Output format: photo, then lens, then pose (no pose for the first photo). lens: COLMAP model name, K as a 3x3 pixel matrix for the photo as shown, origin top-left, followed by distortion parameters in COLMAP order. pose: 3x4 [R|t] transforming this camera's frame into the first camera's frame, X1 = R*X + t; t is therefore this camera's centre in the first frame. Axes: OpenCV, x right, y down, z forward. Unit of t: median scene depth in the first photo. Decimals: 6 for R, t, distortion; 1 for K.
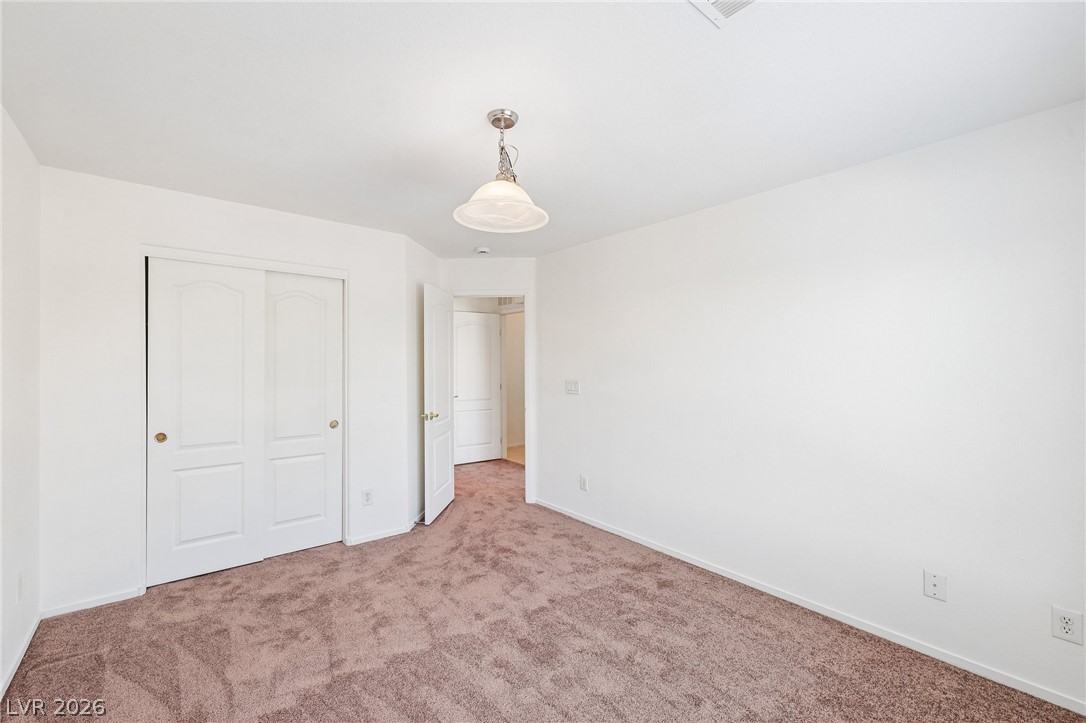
lens RADIAL K [[458.1, 0, 542.8], [0, 458.1, 361.5], [0, 0, 1]] dist [0.003685, 0.000135]
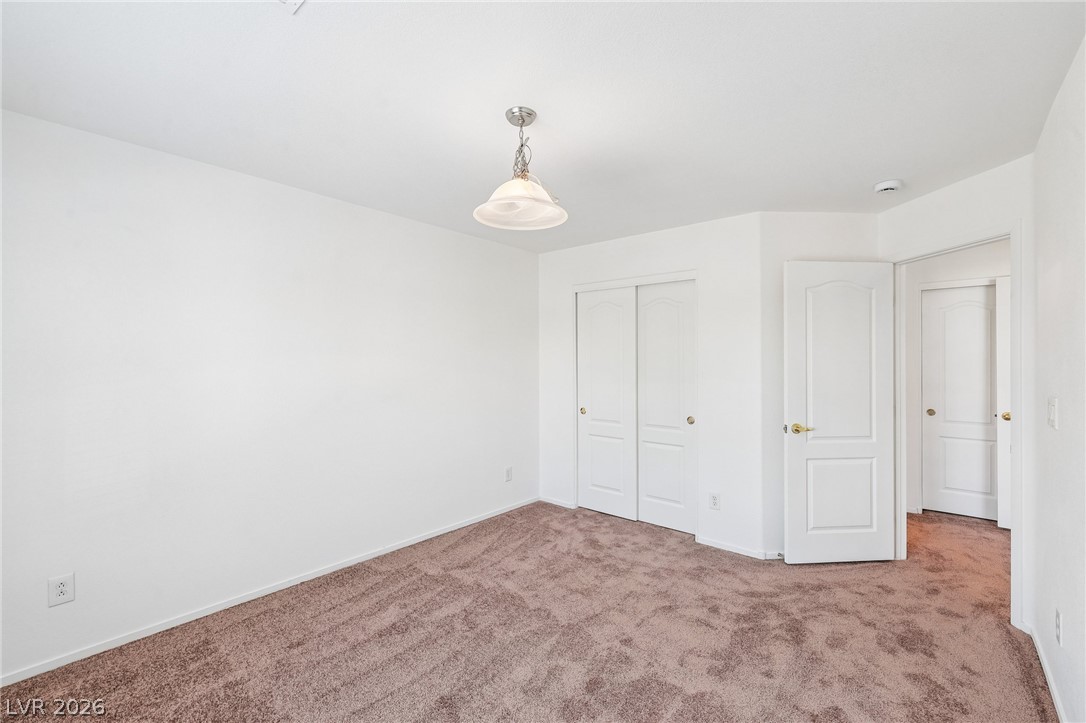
lens RADIAL K [[458.1, 0, 542.6], [0, 458.1, 365.4], [0, 0, 1]] dist [0.003685, 0.000135]
pose [[0.175804, 0.003199, -0.984420, 0.581327], [0.000539, 0.999994, 0.003346, 0.010218], [0.984425, -0.001119, 0.175801, 0.554789]]
